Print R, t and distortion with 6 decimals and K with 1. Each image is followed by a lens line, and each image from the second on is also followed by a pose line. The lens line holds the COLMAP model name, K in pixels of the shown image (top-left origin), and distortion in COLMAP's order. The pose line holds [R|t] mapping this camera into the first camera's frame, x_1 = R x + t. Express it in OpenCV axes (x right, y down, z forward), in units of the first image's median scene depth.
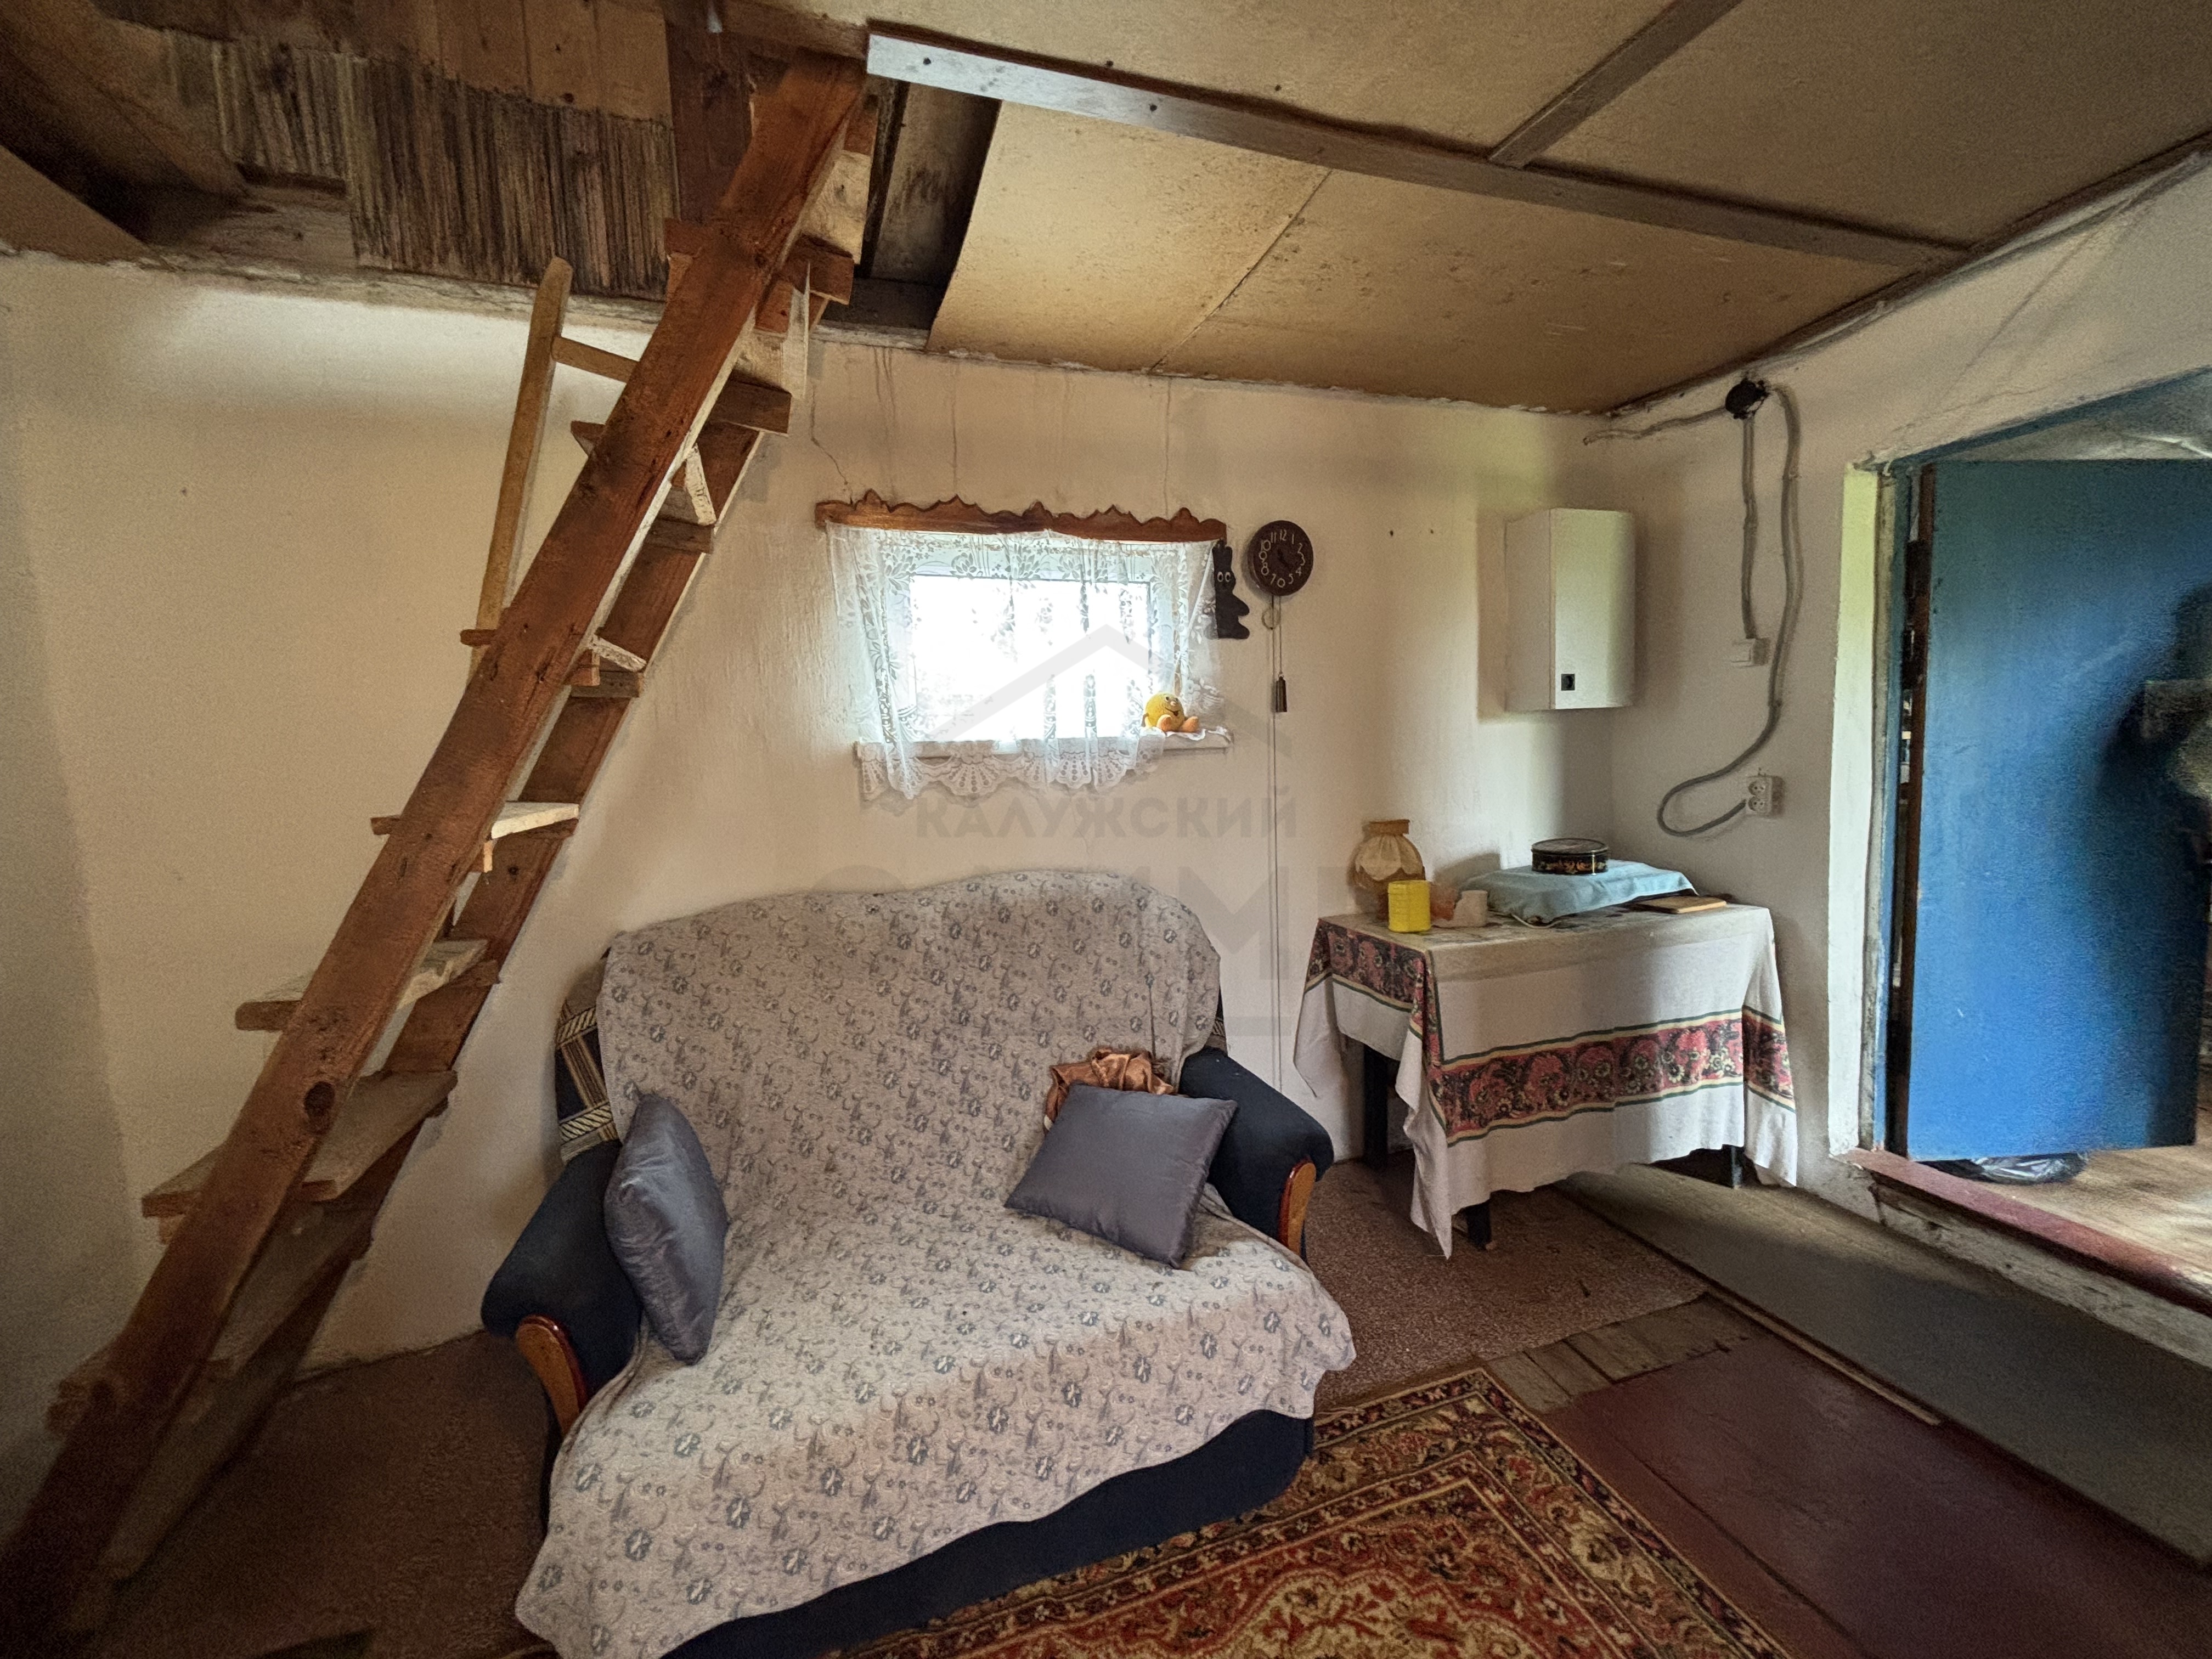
lens RADIAL K [[899.6, 0, 1106.4], [0, 899.6, 832.9], [0, 0, 1]] dist [0.015197, -0.003126]
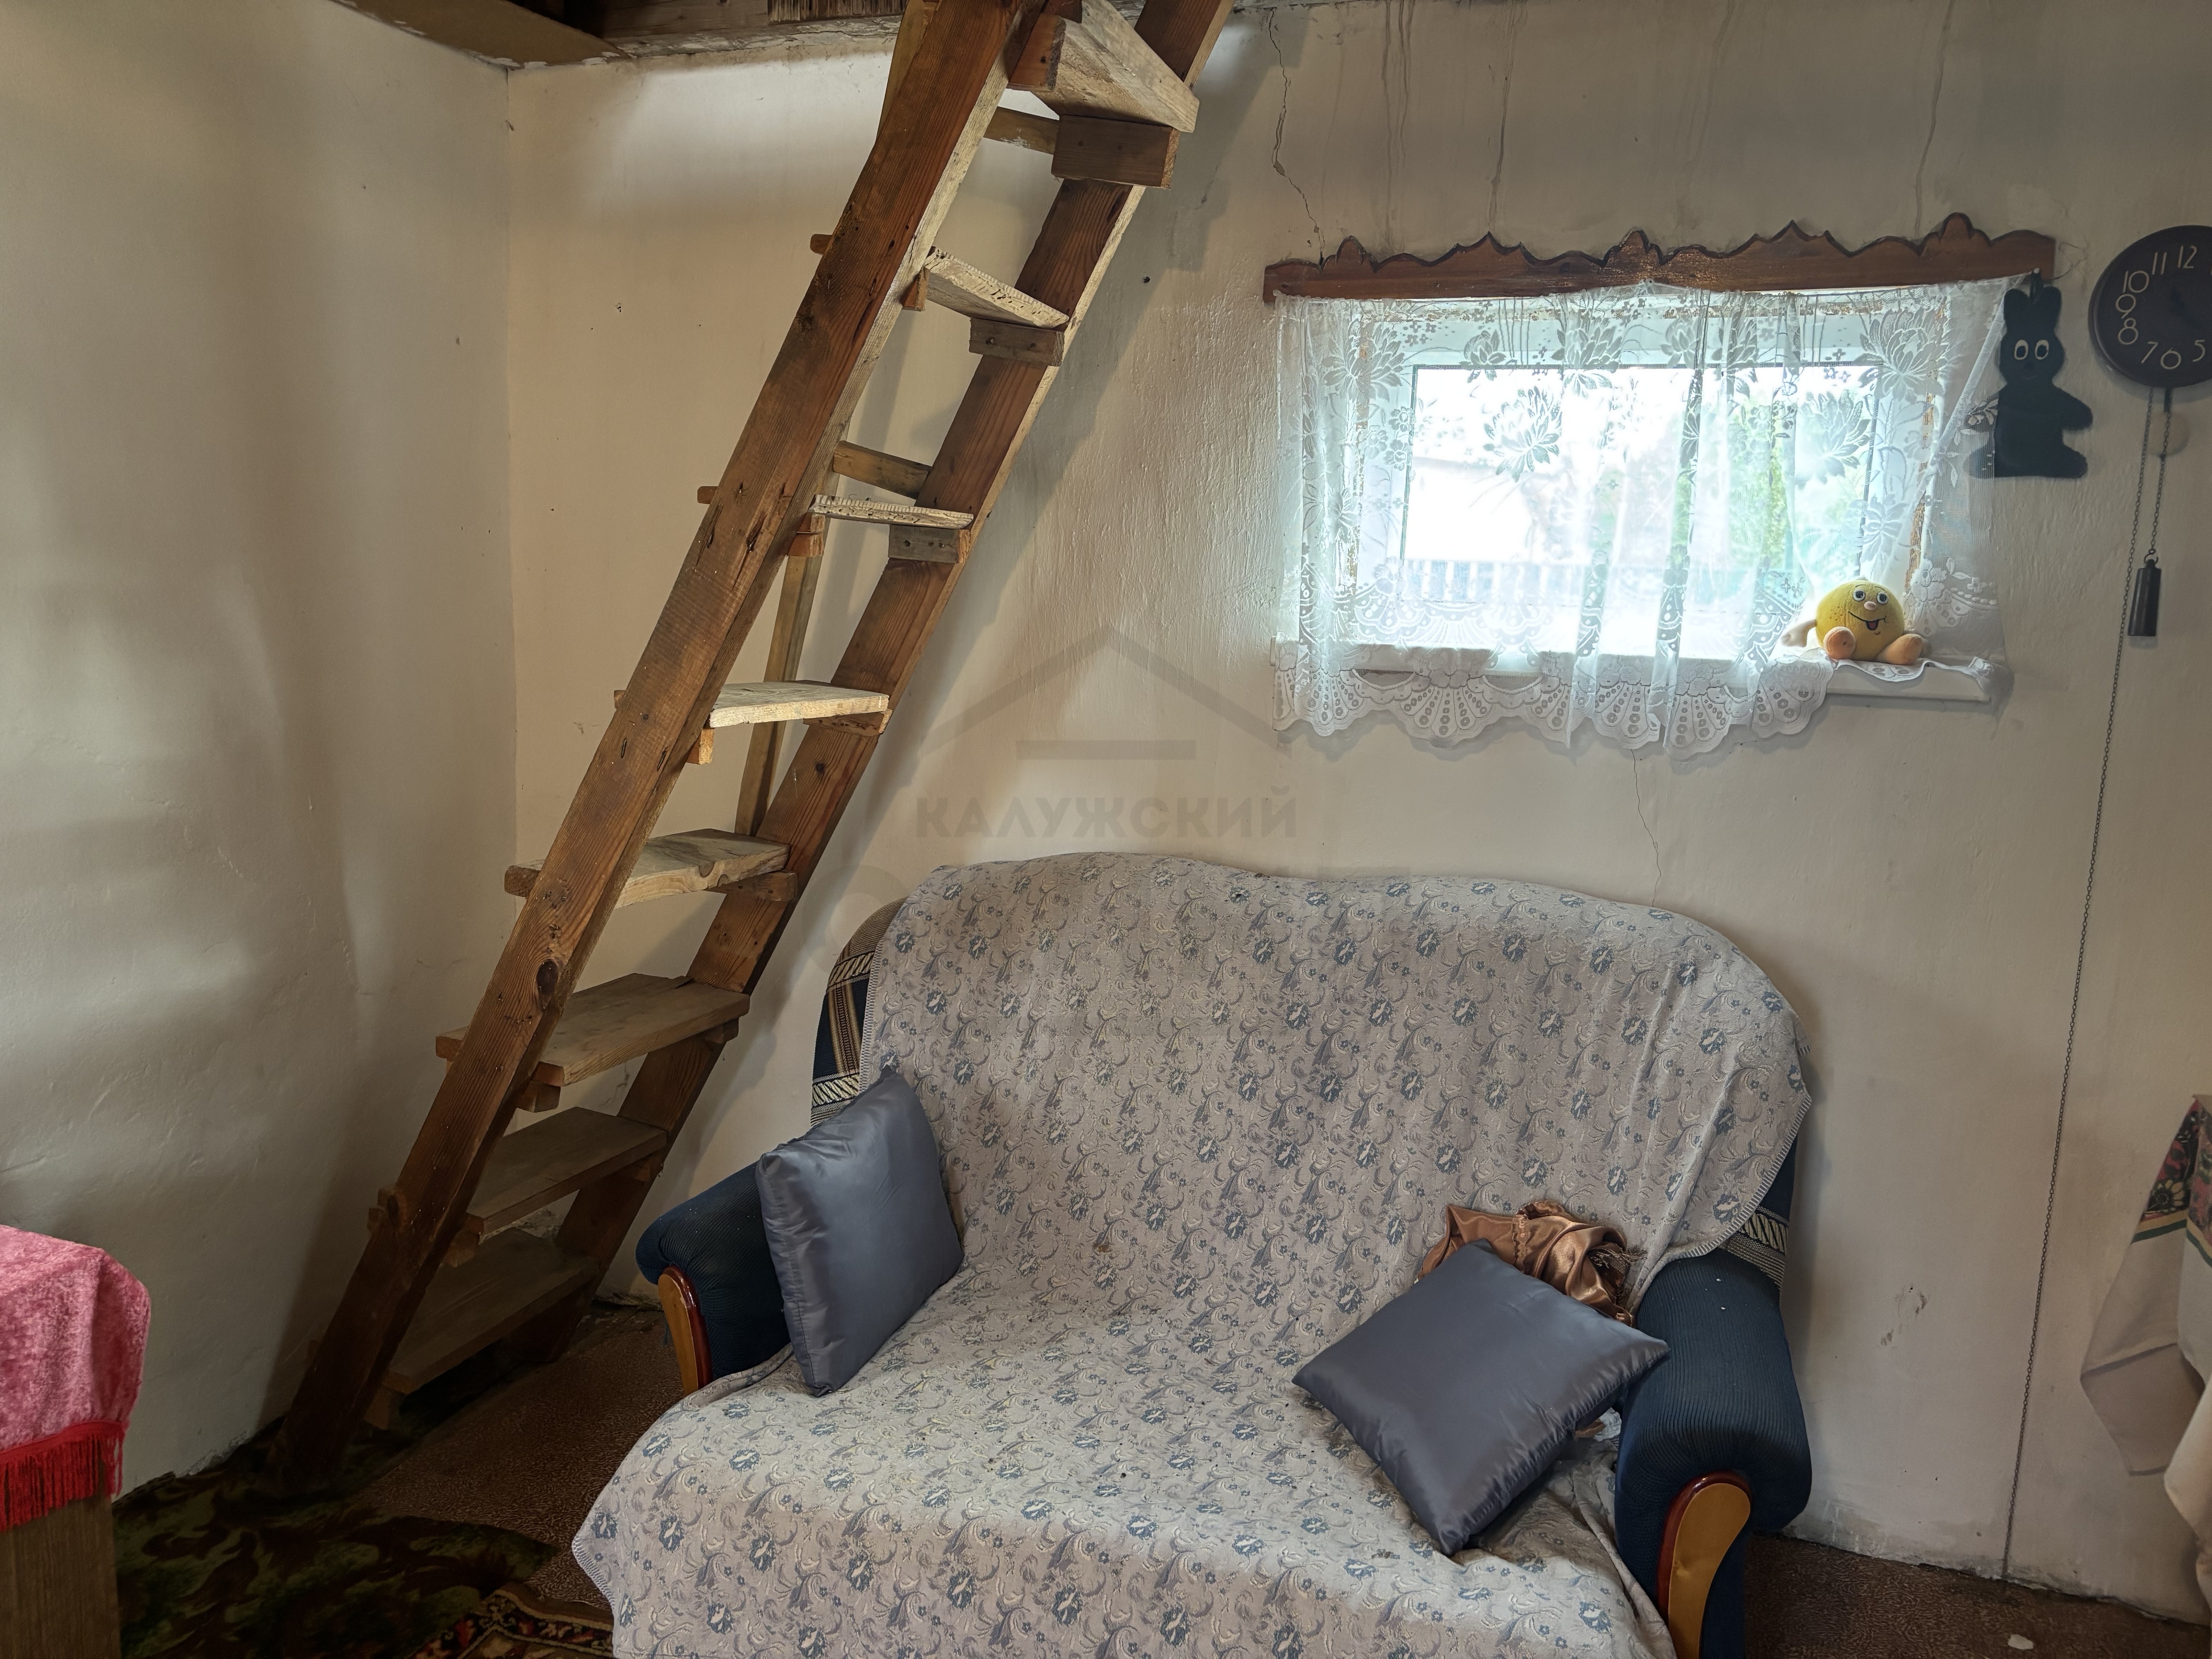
lens RADIAL K [[1680.8, 0, 1093.0], [0, 1680.8, 837.5], [0, 0, 1]] dist [0.094629, -0.111216]
pose [[0.784940, 0.149176, -0.601344, 0.410430], [-0.125360, 0.988746, 0.081645, -0.045706], [0.606756, 0.011298, 0.794808, -0.048020]]
